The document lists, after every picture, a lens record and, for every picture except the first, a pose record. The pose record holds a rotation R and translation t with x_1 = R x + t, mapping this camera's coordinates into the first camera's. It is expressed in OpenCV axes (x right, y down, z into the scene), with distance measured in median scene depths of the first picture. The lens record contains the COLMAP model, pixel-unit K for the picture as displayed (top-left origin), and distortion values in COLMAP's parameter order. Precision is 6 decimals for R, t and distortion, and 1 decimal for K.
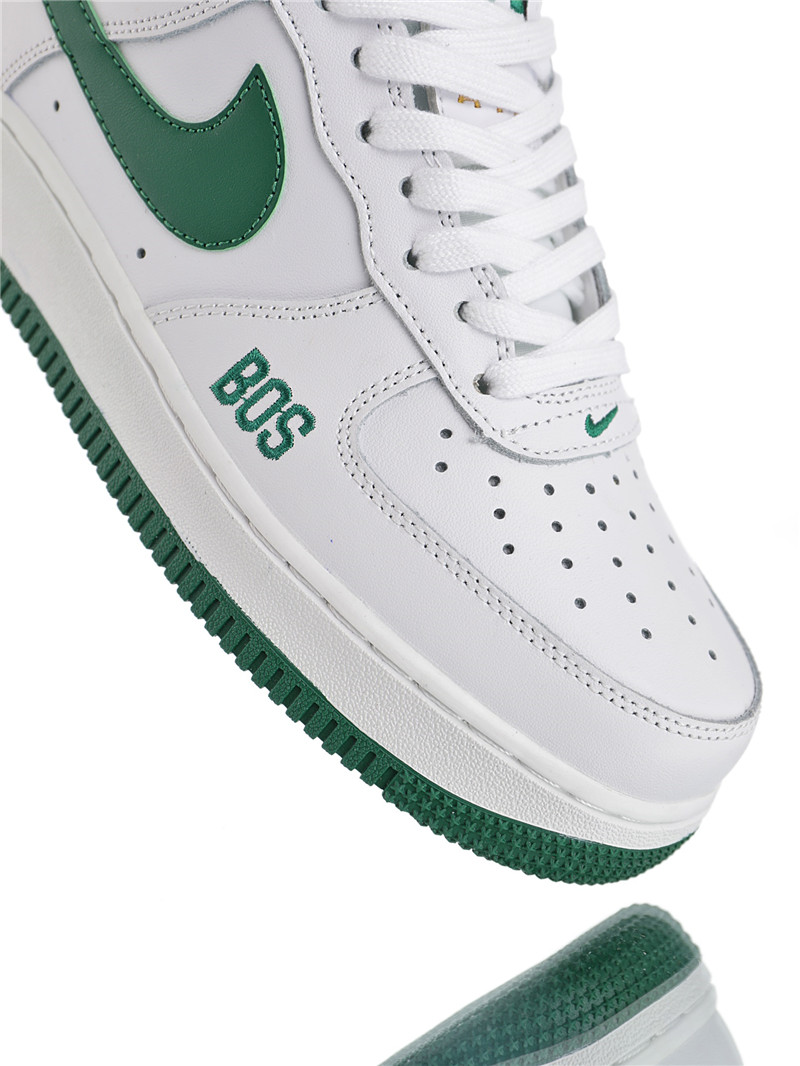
lens RADIAL K [[1339.6, 0, 400.0], [0, 1339.6, 533.0], [0, 0, 1]] dist [-0.050809, 0.010988]
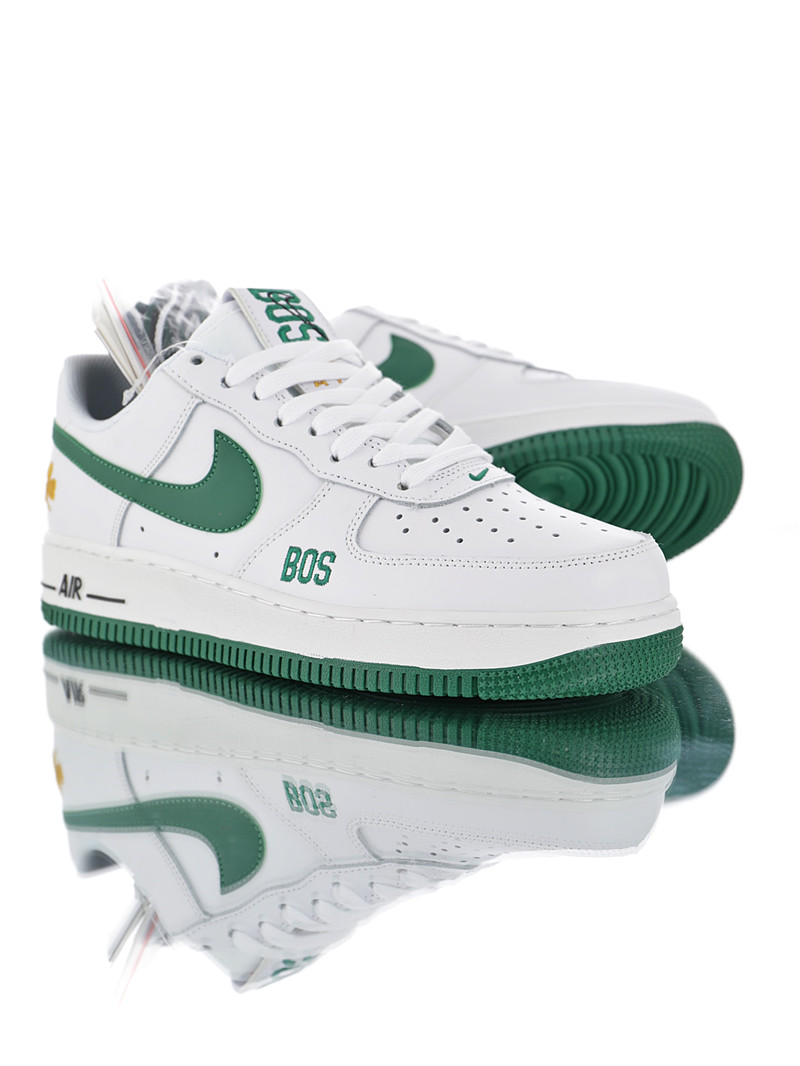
lens RADIAL K [[1339.6, 0, 400.0], [0, 1339.6, 533.0], [0, 0, 1]] dist [-0.050809, 0.010988]
pose [[0.817346, -0.576131, 0.004271, 0.015305], [0.522674, 0.738347, -0.426211, 0.696955], [0.242400, 0.350594, 0.904614, -0.597726]]
